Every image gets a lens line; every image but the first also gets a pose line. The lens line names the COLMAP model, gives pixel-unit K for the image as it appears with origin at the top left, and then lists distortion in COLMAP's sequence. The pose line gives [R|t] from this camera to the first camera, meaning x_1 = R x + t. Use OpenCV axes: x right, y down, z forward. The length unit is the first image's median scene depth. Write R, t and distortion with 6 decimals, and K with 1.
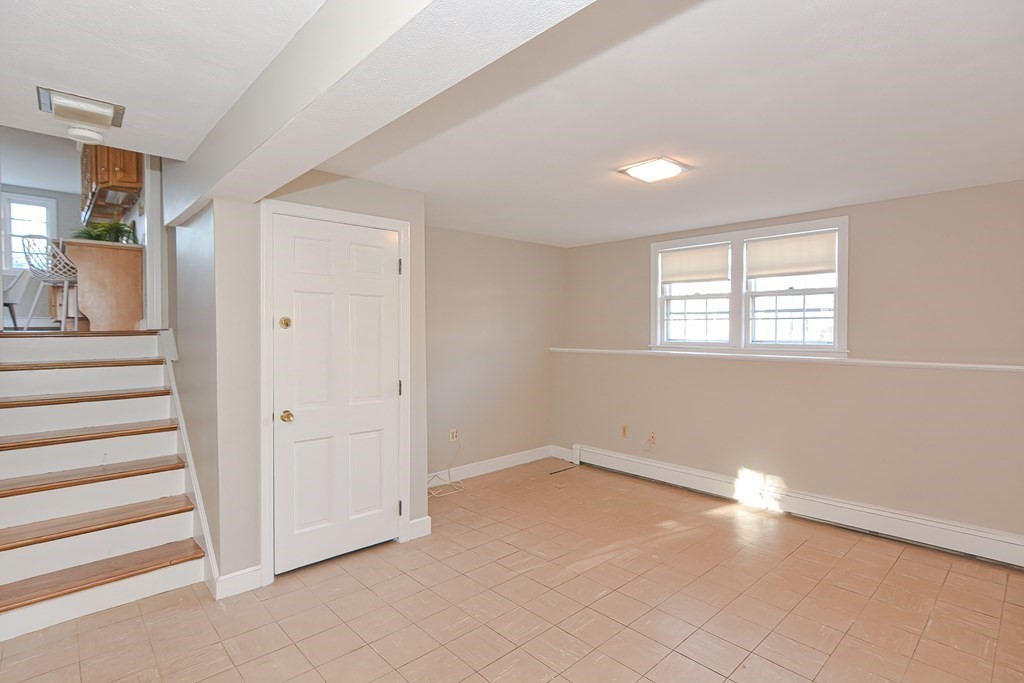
lens RADIAL K [[503.0, 0, 510.7], [0, 503.0, 338.6], [0, 0, 1]] dist [-0.002442, 0.000190]
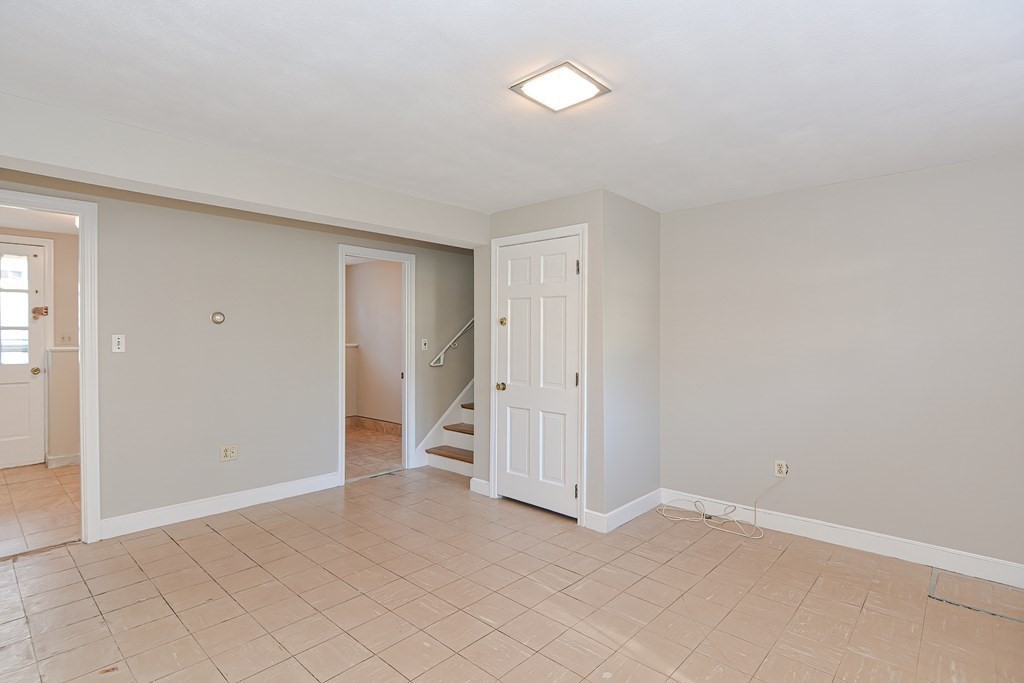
lens RADIAL K [[503.0, 0, 510.7], [0, 503.0, 338.6], [0, 0, 1]] dist [-0.002442, 0.000190]
pose [[0.098553, 0.005237, -0.995118, 0.902256], [-0.024762, 0.999689, 0.002809, 0.010883], [0.994824, 0.024364, 0.098653, 0.804626]]
